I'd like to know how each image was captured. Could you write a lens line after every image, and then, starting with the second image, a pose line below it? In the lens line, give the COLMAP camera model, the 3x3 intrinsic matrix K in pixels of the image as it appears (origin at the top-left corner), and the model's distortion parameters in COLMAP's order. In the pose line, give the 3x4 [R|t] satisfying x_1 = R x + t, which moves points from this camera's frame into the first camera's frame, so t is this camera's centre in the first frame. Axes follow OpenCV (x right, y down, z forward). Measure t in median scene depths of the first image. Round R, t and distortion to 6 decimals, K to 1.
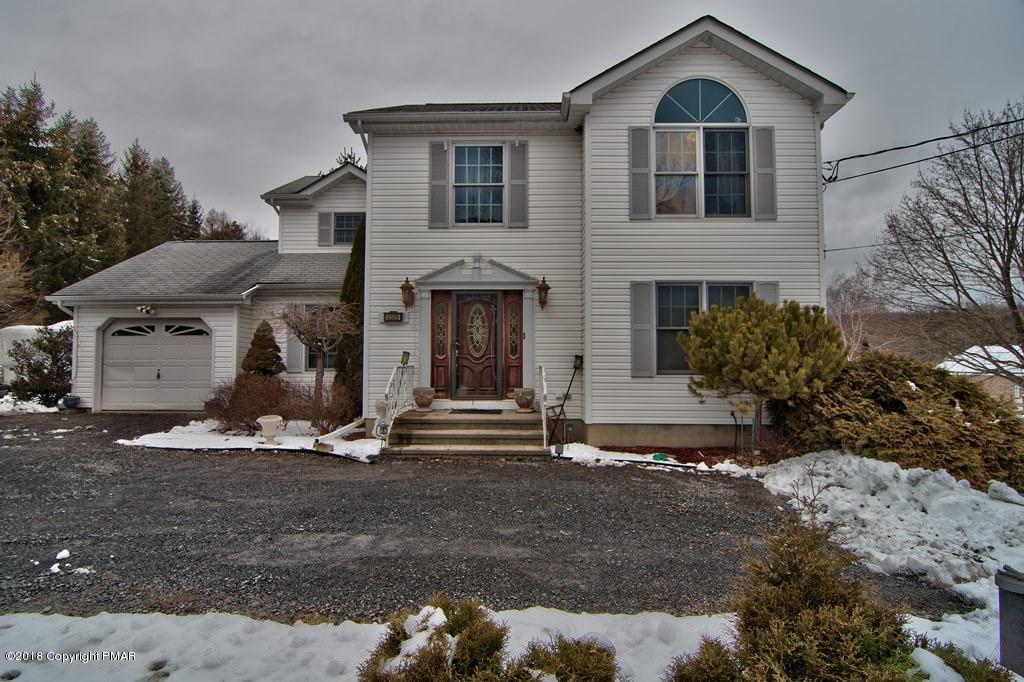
lens RADIAL K [[492.0, 0, 506.5], [0, 492.0, 347.0], [0, 0, 1]] dist [-0.002625, -0.010793]
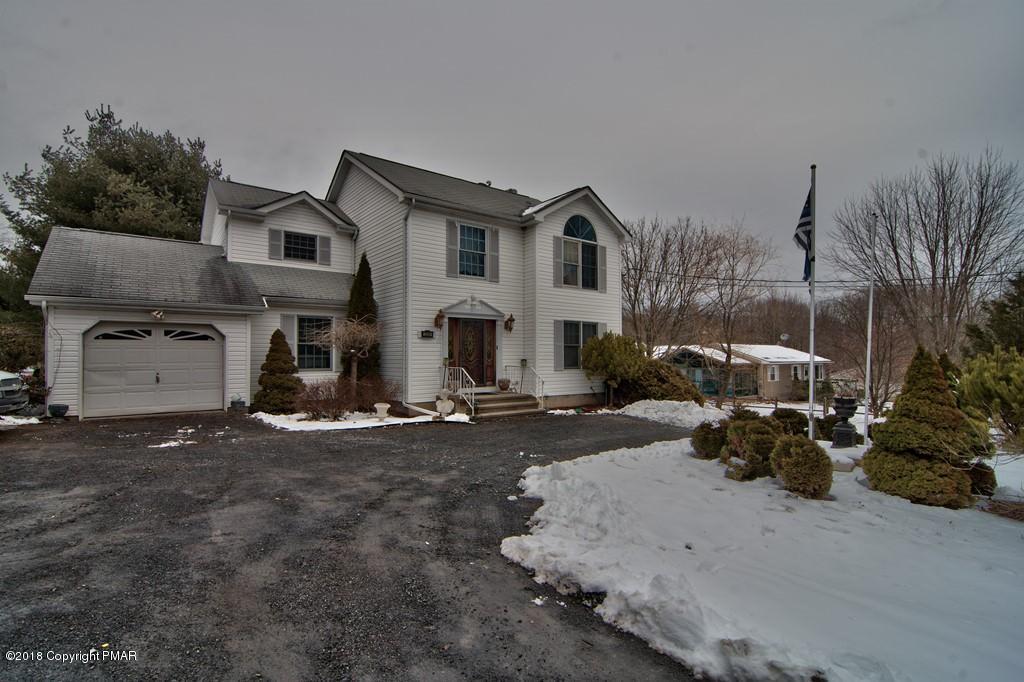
lens RADIAL K [[492.0, 0, 506.5], [0, 492.0, 347.0], [0, 0, 1]] dist [-0.002625, -0.010793]
pose [[0.773788, 0.007400, 0.633401, -0.987125], [-0.021779, 0.999651, 0.014927, -0.049294], [-0.633070, -0.025345, 0.773679, -0.307531]]
